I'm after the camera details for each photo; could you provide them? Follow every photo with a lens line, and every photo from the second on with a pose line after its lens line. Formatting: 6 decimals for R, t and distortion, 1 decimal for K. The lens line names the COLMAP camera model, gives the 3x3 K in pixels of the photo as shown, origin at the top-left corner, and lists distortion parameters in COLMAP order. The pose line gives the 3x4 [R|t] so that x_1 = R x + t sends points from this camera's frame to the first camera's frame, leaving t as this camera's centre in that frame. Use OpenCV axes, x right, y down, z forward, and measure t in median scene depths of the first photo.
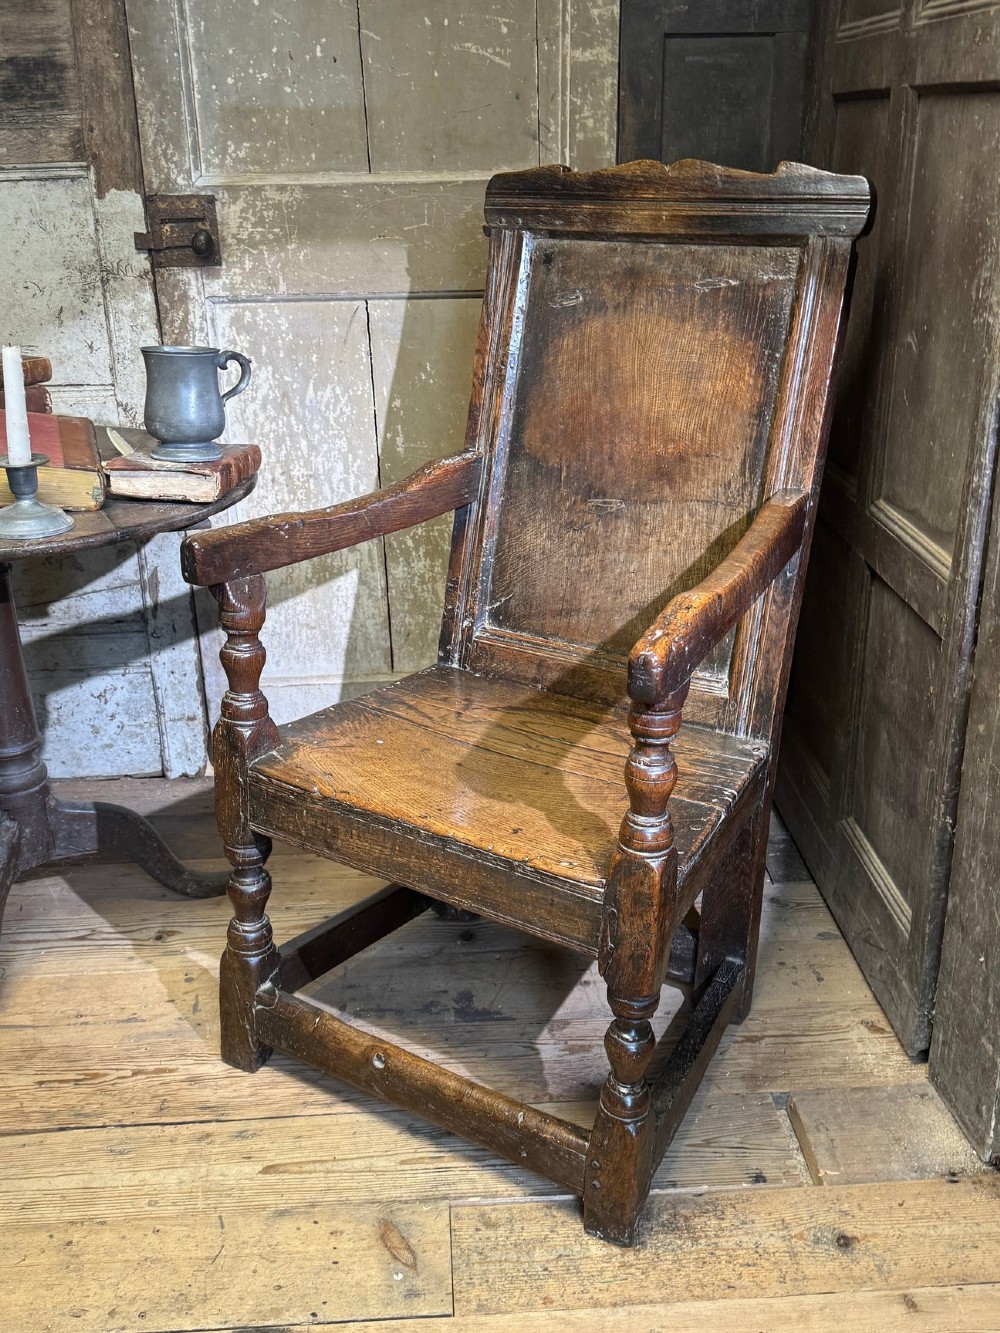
lens RADIAL K [[1260.1, 0, 504.3], [0, 1260.1, 656.8], [0, 0, 1]] dist [0.017206, 0.000000]
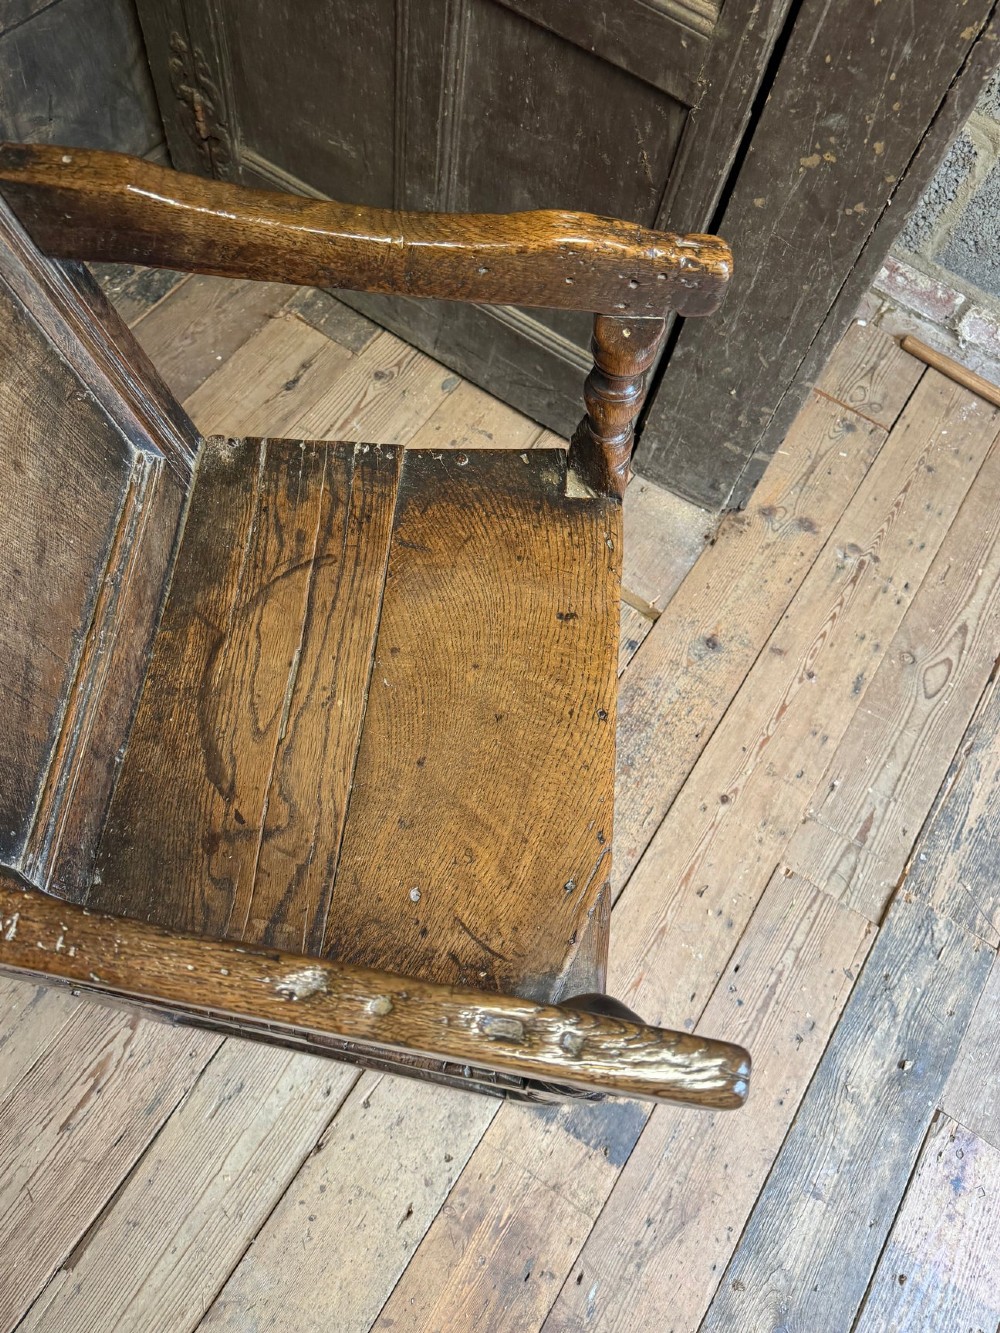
lens RADIAL K [[941.7, 0, 502.5], [0, 941.7, 660.5], [0, 0, 1]] dist [0.015728, -0.029445]
pose [[0.591450, -0.699584, 0.400959, -0.196877], [0.195912, 0.607033, 0.770149, -0.239490], [-0.782180, -0.376952, 0.496087, 0.500752]]
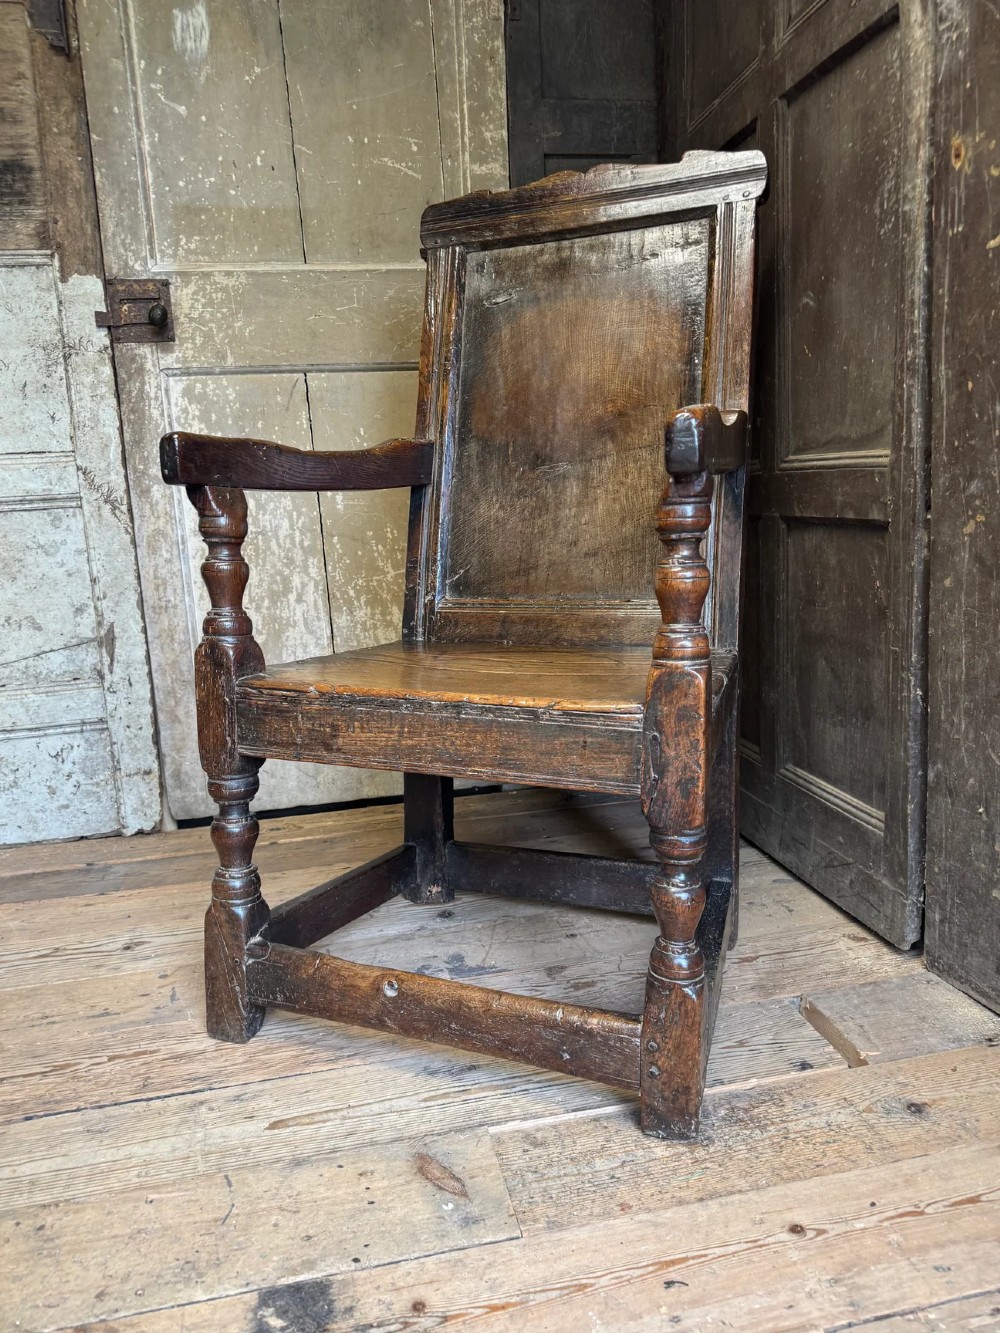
lens RADIAL K [[972.5, 0, 496.9], [0, 972.5, 667.2], [0, 0, 1]] dist [0.009984, -0.012809]
pose [[0.988489, -0.061162, 0.138376, -0.085535], [0.088513, 0.975565, -0.201092, 0.192538], [-0.122696, 0.211026, 0.969749, 0.200492]]
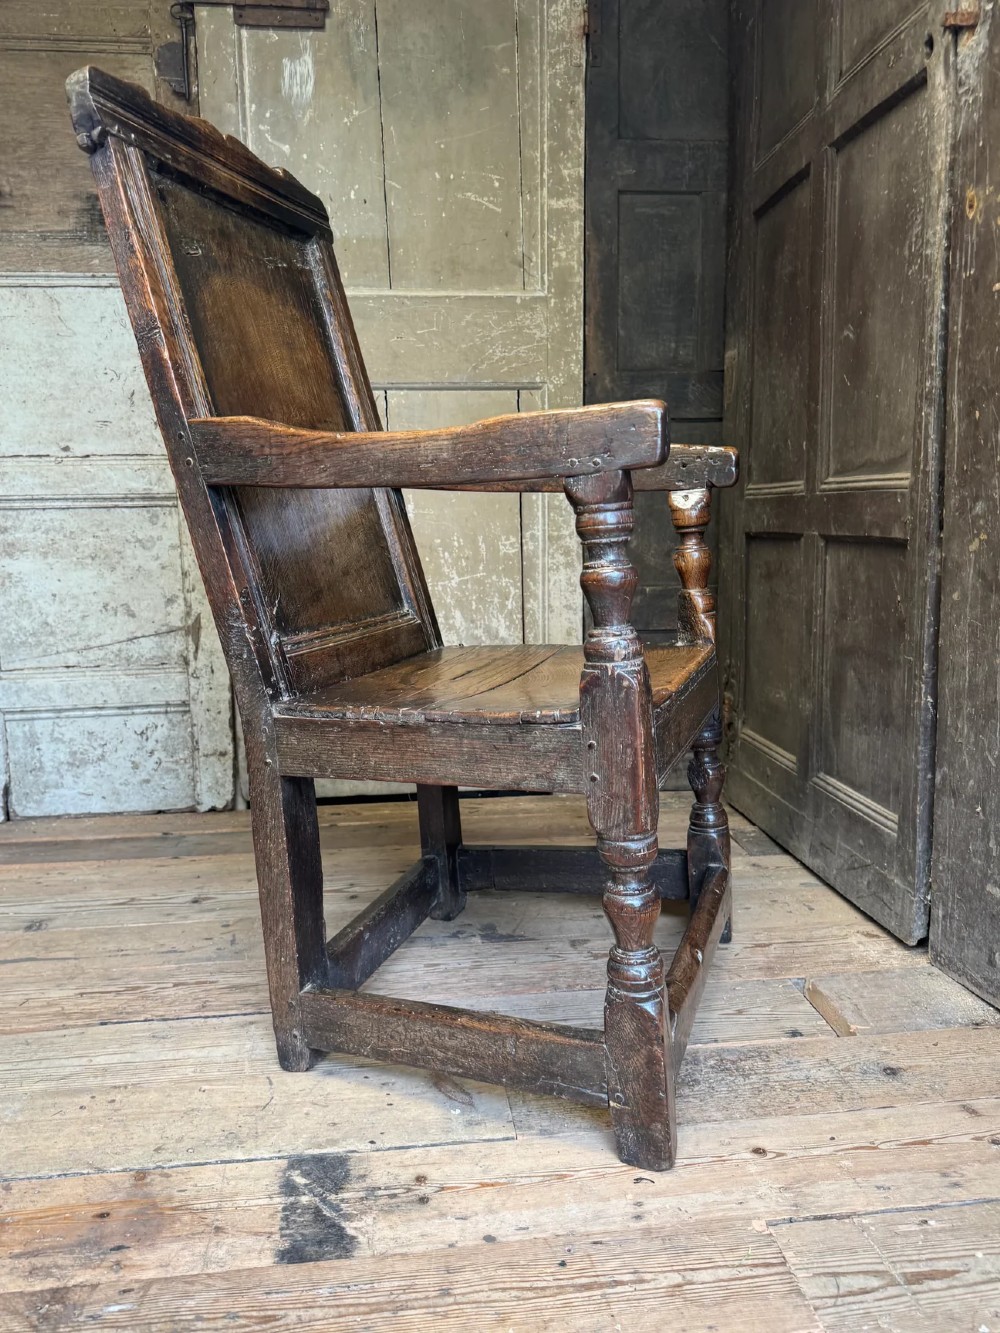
lens RADIAL K [[1002.8, 0, 502.0], [0, 1002.8, 670.4], [0, 0, 1]] dist [0.049642, -0.065538]
pose [[0.998134, -0.010419, 0.060162, -0.065202], [0.024145, 0.972370, -0.232195, 0.242692], [-0.056080, 0.233214, 0.970807, 0.113578]]
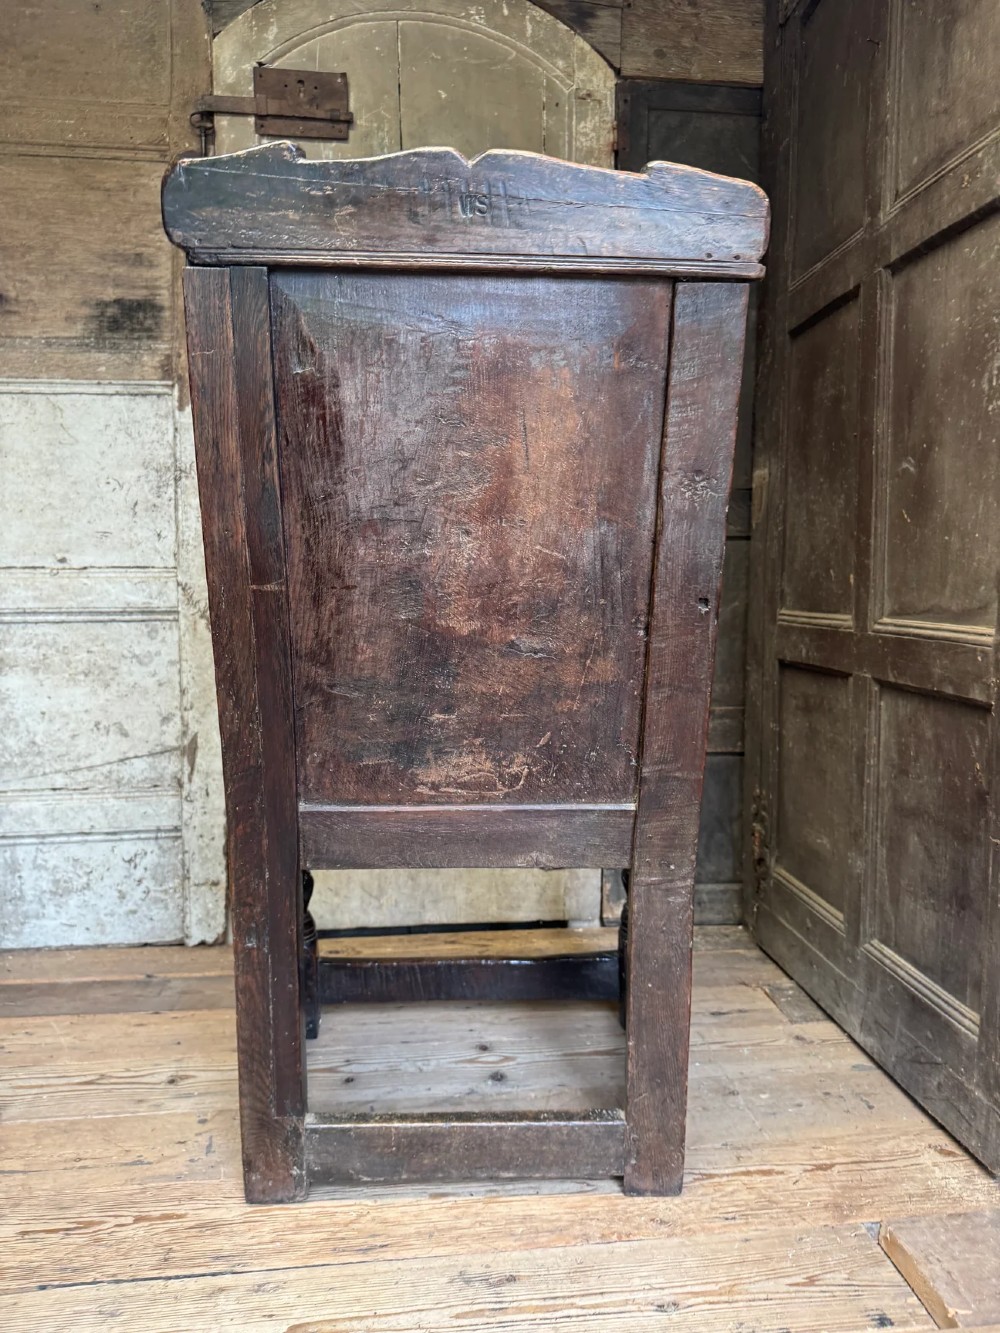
lens RADIAL K [[941.7, 0, 503.4], [0, 941.7, 663.2], [0, 0, 1]] dist [0.015728, -0.029445]
pose [[0.998051, 0.011178, 0.061399, -0.074278], [0.007614, 0.954671, -0.297565, 0.139101], [-0.061942, 0.297452, 0.952725, 0.224266]]
